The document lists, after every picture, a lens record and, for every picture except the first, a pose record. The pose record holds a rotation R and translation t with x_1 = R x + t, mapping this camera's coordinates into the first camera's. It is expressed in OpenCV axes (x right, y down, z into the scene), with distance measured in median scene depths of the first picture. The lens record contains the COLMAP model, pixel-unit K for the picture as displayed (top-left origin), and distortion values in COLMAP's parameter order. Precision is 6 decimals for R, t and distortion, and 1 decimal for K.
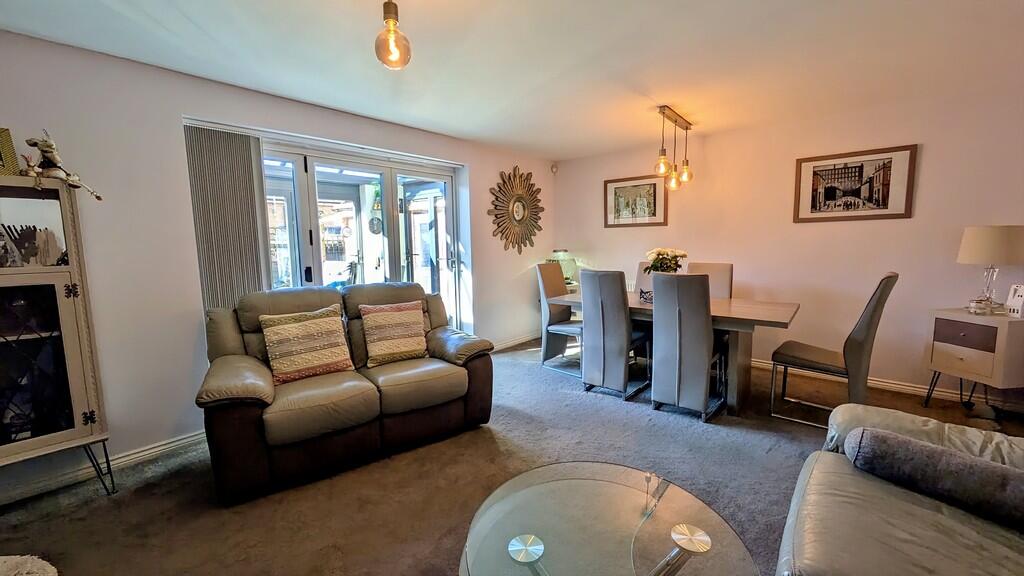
lens RADIAL K [[398.5, 0, 513.7], [0, 398.5, 285.6], [0, 0, 1]] dist [-0.008142, 0.003940]
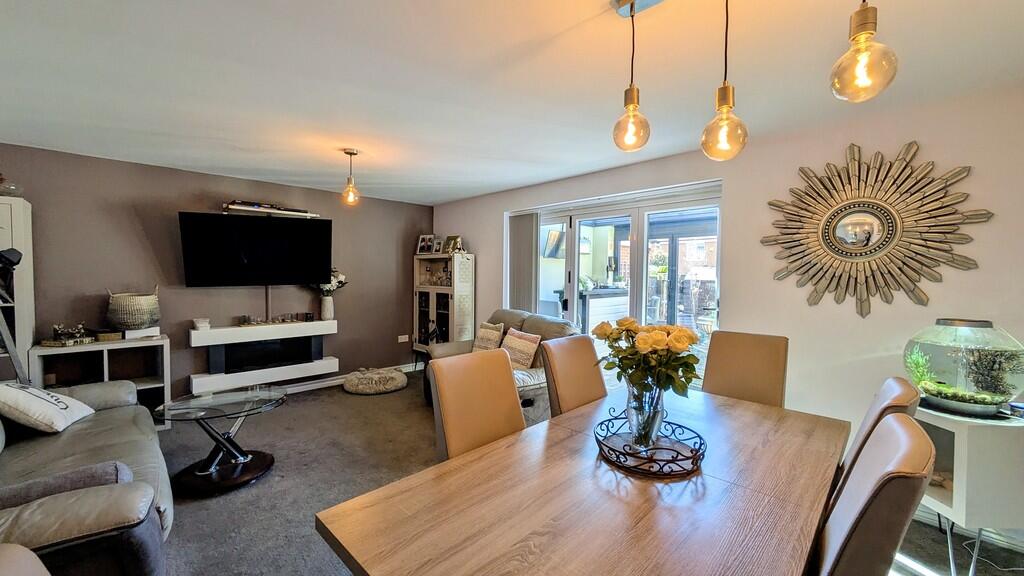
lens RADIAL K [[398.5, 0, 513.7], [0, 398.5, 285.6], [0, 0, 1]] dist [-0.008142, 0.003940]
pose [[-0.066308, 0.039437, -0.997020, 0.562813], [-0.122704, 0.991312, 0.047371, -0.091923], [0.990226, 0.125480, -0.060893, 0.628698]]
